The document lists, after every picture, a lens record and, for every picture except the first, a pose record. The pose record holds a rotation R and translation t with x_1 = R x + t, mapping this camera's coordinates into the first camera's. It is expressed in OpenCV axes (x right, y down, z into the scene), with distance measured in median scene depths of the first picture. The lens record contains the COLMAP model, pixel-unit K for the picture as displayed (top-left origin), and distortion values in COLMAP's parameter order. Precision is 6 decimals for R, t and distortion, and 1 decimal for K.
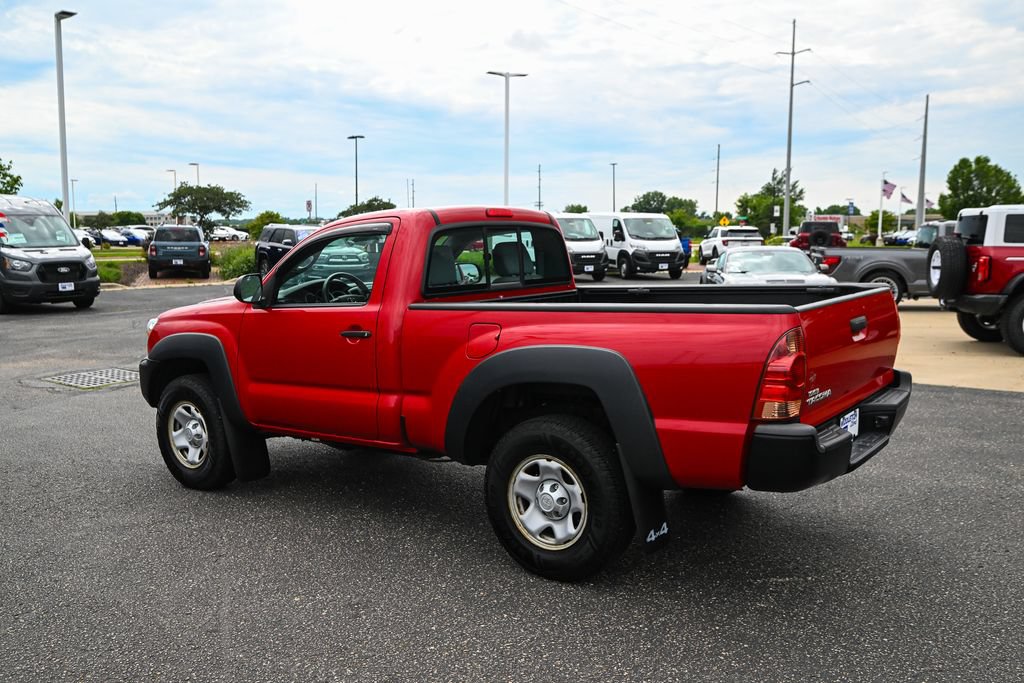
lens RADIAL K [[883.1, 0, 512.0], [0, 883.1, 341.5], [0, 0, 1]] dist [-0.000133, -0.018168]
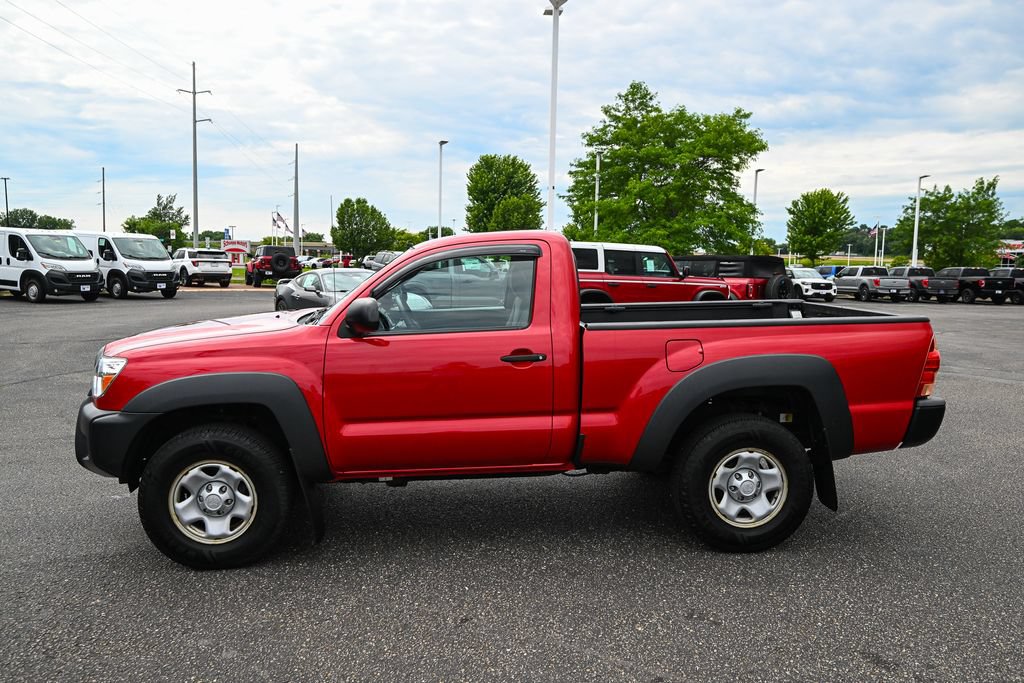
lens RADIAL K [[777.7, 0, 512.0], [0, 777.7, 341.5], [0, 0, 1]] dist [-0.004840, -0.001580]
pose [[0.750478, -0.049007, 0.659075, -0.123086], [0.057224, 0.998320, 0.009071, -0.005759], [-0.658413, 0.030908, 0.752022, 0.059370]]
